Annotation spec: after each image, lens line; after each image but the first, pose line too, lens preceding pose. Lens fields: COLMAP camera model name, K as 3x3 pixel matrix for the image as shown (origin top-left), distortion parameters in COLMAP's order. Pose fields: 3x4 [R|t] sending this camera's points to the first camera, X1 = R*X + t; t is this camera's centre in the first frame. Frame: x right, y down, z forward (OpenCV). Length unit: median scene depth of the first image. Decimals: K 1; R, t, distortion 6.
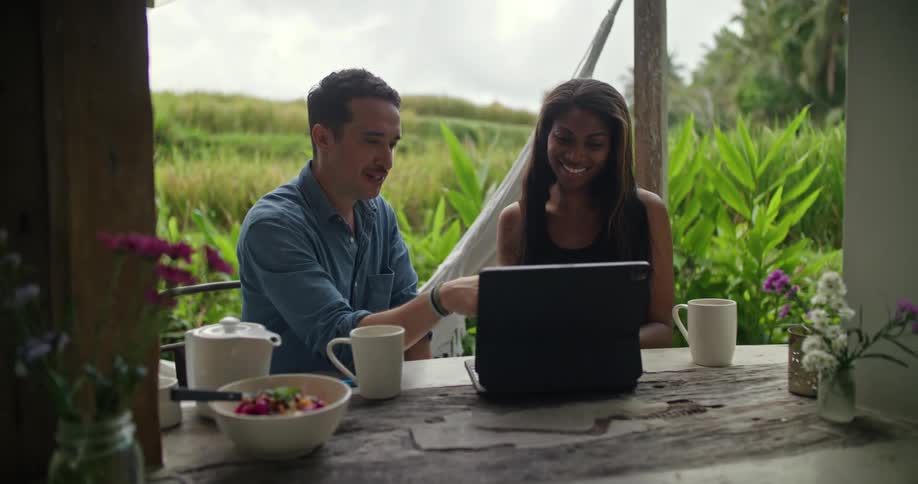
lens RADIAL K [[750.6, 0, 459.0], [0, 750.6, 242.0], [0, 0, 1]] dist [-0.017968, 0.004034]
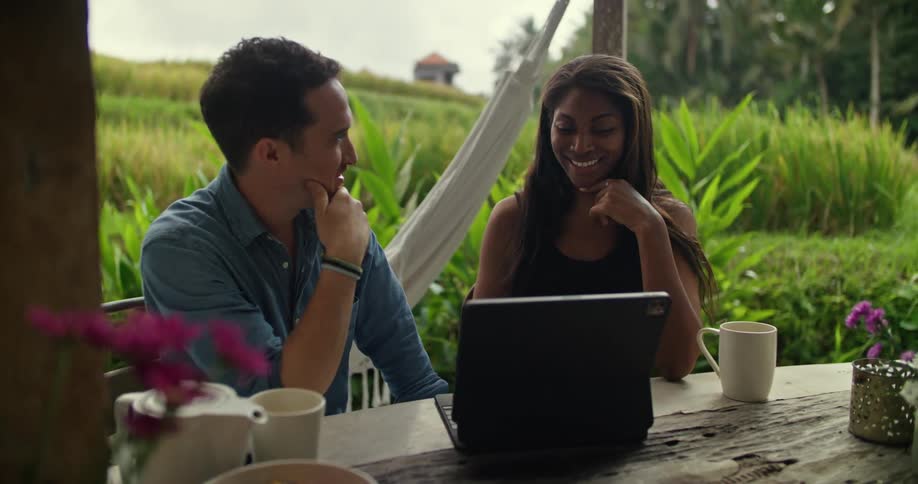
lens RADIAL K [[750.6, 0, 459.0], [0, 750.6, 242.0], [0, 0, 1]] dist [-0.017968, 0.004034]
pose [[0.983645, -0.001384, 0.180115, -0.159423], [-0.006081, 0.999145, 0.040888, -0.055513], [-0.180017, -0.041314, 0.982795, 0.229986]]
